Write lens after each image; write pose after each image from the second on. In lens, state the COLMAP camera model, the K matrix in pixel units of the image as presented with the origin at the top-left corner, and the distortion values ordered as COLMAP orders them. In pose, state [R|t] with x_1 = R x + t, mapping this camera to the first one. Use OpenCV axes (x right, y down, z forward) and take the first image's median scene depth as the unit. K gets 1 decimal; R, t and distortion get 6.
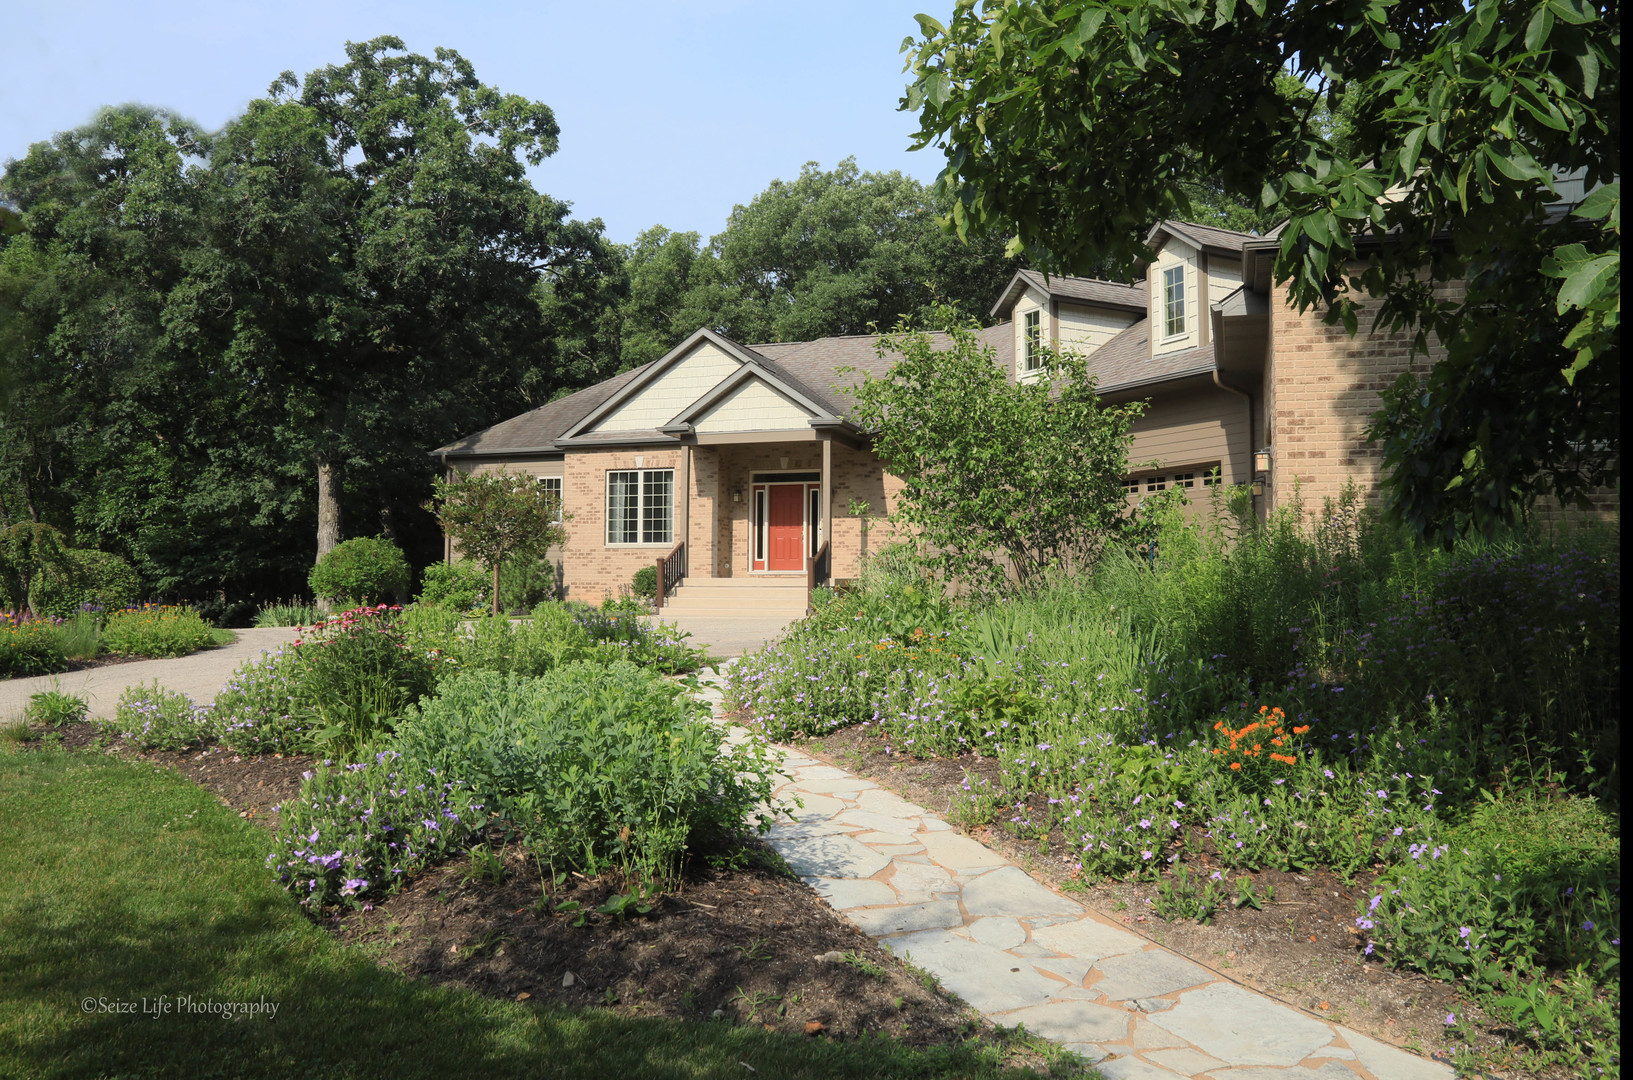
lens RADIAL K [[1264.1, 0, 816.5], [0, 1264.1, 540.0], [0, 0, 1]] dist [-0.160576, 0.001945]
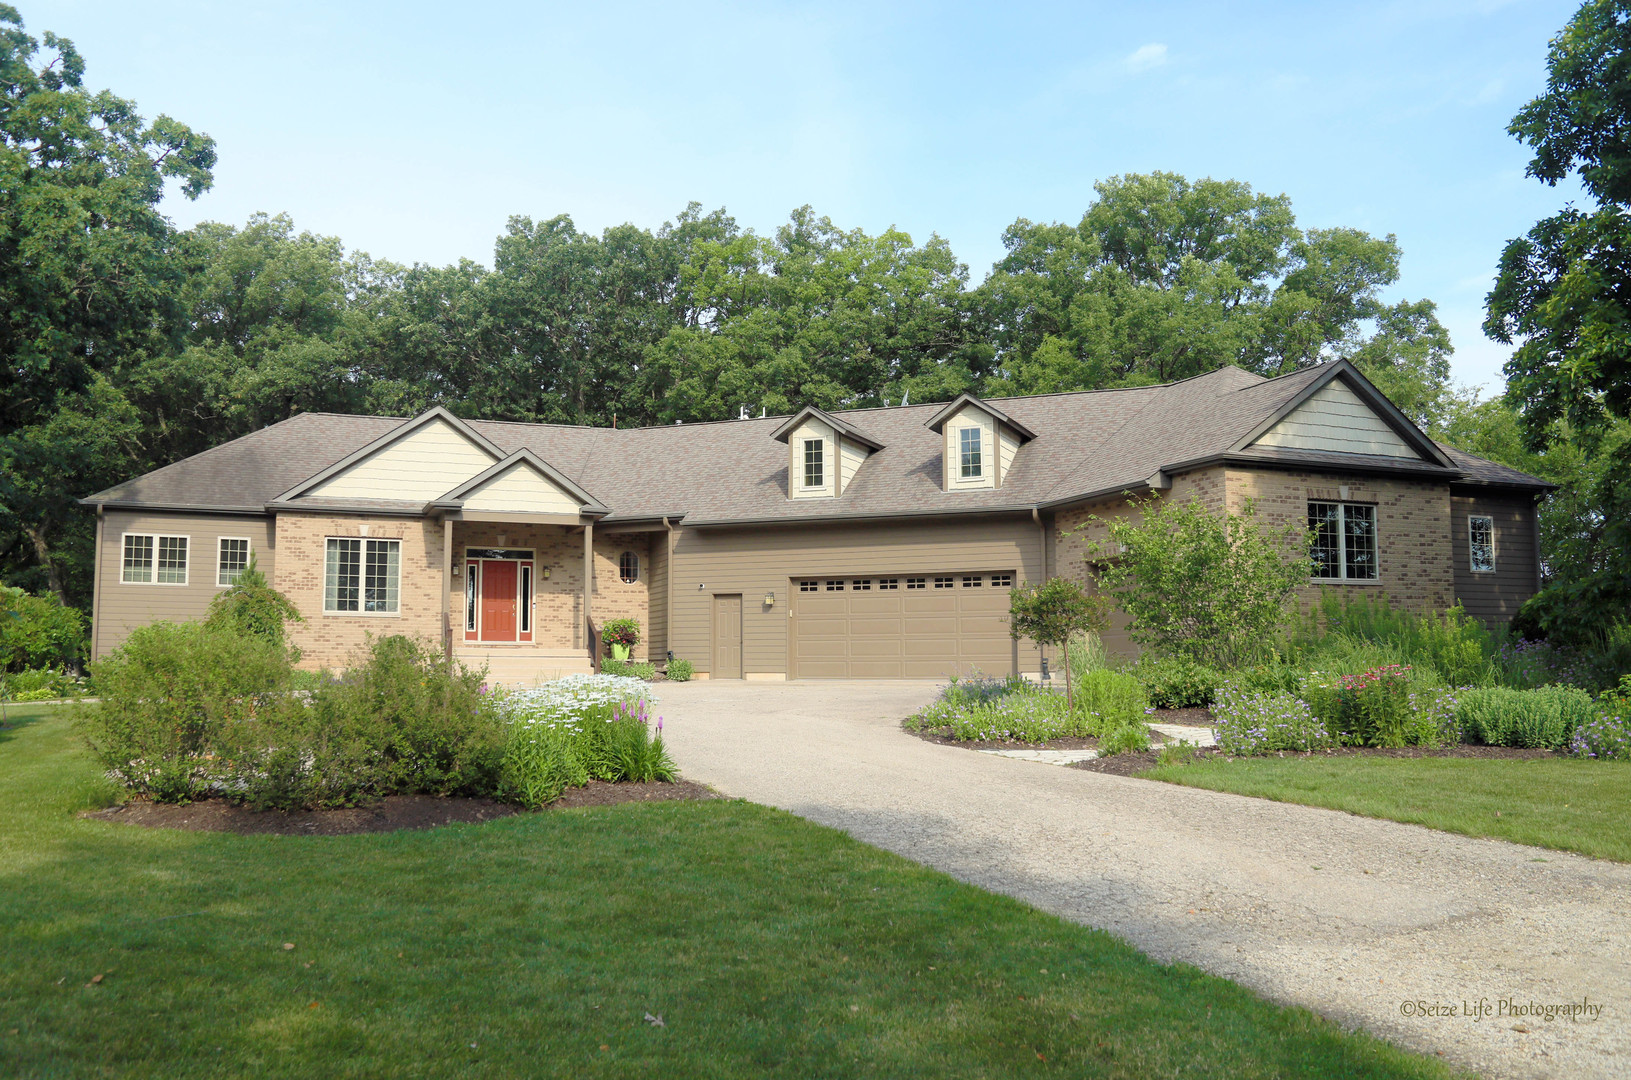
lens RADIAL K [[1262.6, 0, 815.5], [0, 1262.6, 540.0], [0, 0, 1]] dist [-0.160576, 0.001945]
pose [[0.767909, 0.056628, 0.638050, -0.492759], [-0.023093, 0.997885, -0.060771, -0.003027], [-0.640142, 0.031933, 0.767593, 0.018566]]
